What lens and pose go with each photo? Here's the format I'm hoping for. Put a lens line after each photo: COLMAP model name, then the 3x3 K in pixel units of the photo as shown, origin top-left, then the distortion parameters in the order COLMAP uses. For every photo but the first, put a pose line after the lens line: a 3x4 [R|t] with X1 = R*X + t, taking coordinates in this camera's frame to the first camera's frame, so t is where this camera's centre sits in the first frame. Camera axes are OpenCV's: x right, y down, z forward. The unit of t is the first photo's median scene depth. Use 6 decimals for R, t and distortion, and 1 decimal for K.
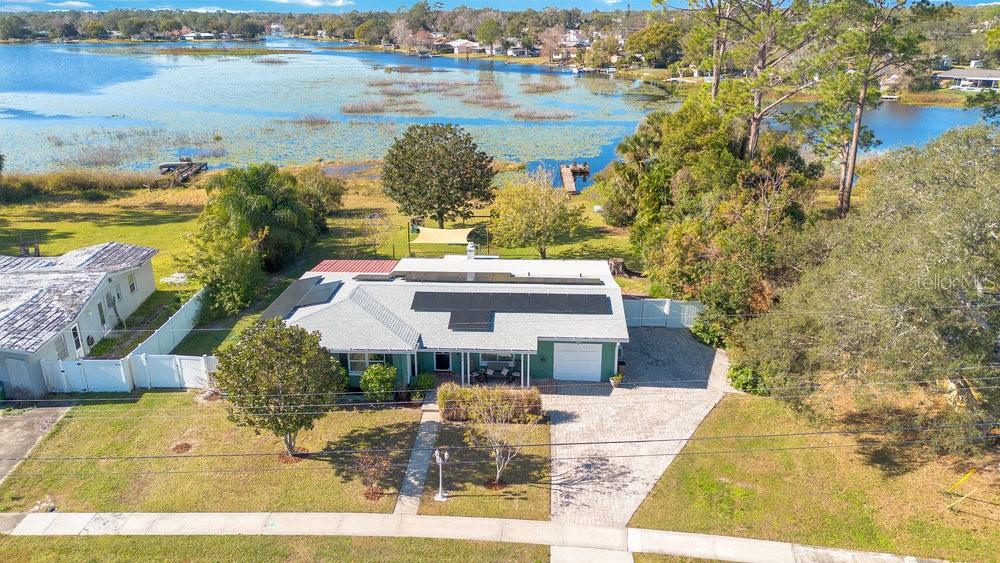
lens RADIAL K [[704.1, 0, 506.2], [0, 704.1, 276.6], [0, 0, 1]] dist [0.057854, -0.051633]
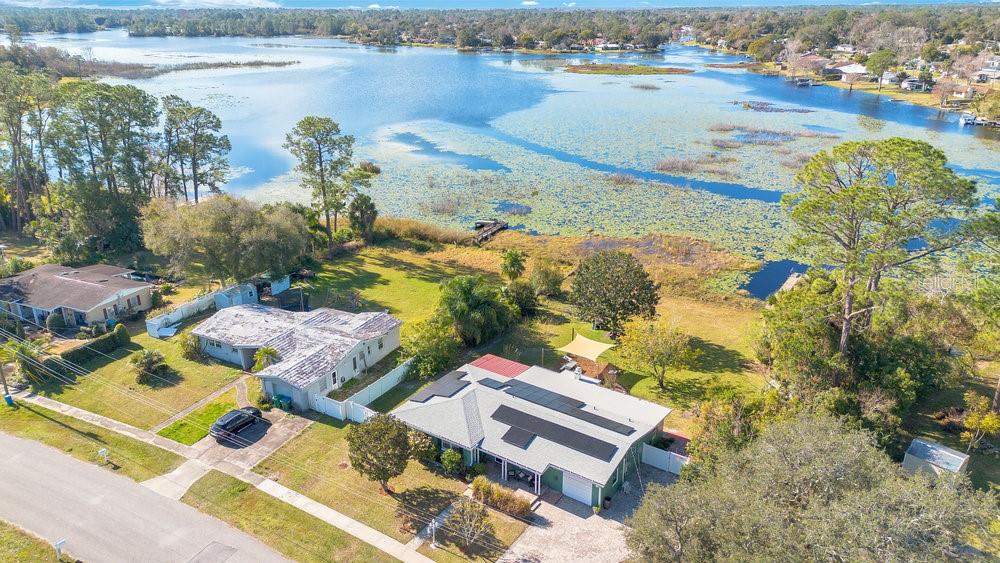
lens RADIAL K [[704.1, 0, 504.5], [0, 704.1, 285.9], [0, 0, 1]] dist [0.057854, -0.051633]
pose [[0.852142, 0.190695, -0.487329, 0.608339], [-0.179317, 0.981268, 0.070422, -0.362544], [0.491629, 0.027377, 0.870374, -0.343832]]
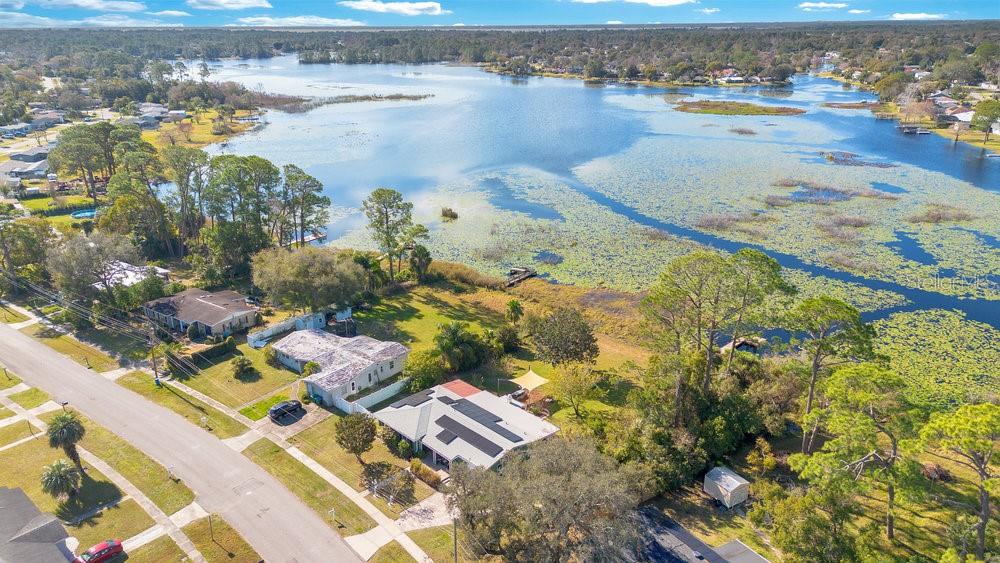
lens RADIAL K [[704.1, 0, 505.8], [0, 704.1, 284.8], [0, 0, 1]] dist [0.057854, -0.051633]
pose [[0.732168, 0.232292, -0.640290, 1.487391], [-0.230491, 0.969086, 0.088012, -0.681386], [0.640940, 0.083142, 0.763075, -0.697200]]
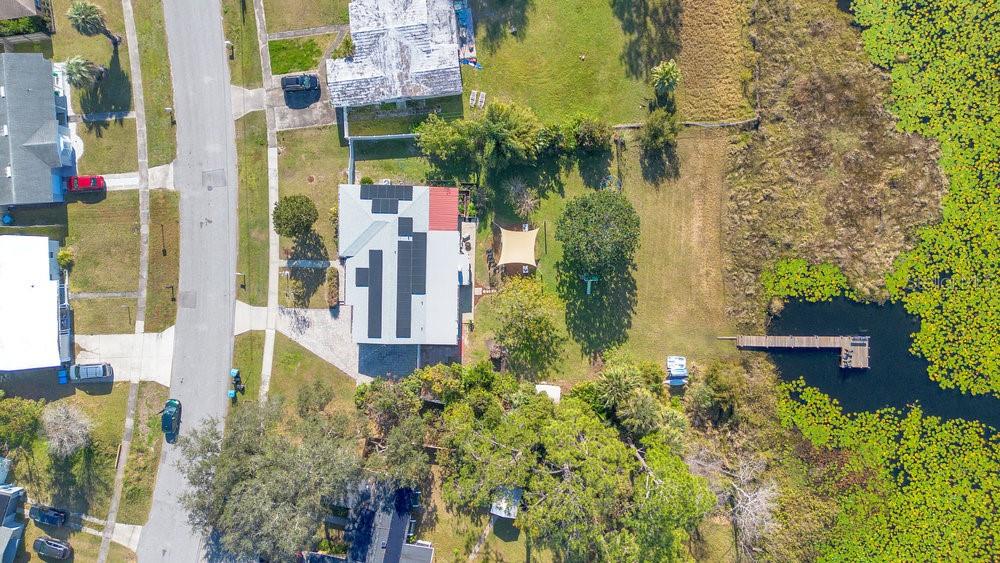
lens RADIAL K [[704.1, 0, 499.3], [0, 704.1, 271.4], [0, 0, 1]] dist [0.057854, -0.051633]
pose [[0.028327, 0.999520, 0.012571, -0.087781], [-0.313675, -0.003052, 0.949526, -2.337370], [0.949108, -0.030841, 0.313438, 0.711647]]
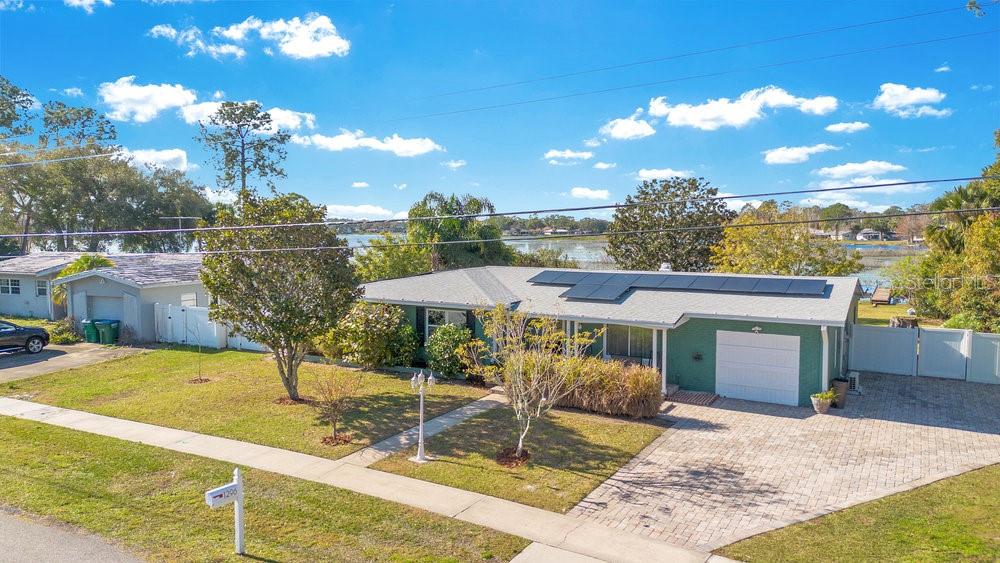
lens RADIAL K [[704.1, 0, 503.9], [0, 704.1, 280.7], [0, 0, 1]] dist [0.057854, -0.051633]
pose [[0.888554, 0.035692, -0.457382, 0.187121], [-0.159773, 0.958631, -0.235583, 0.232162], [0.430052, 0.282406, 0.857498, 0.371393]]
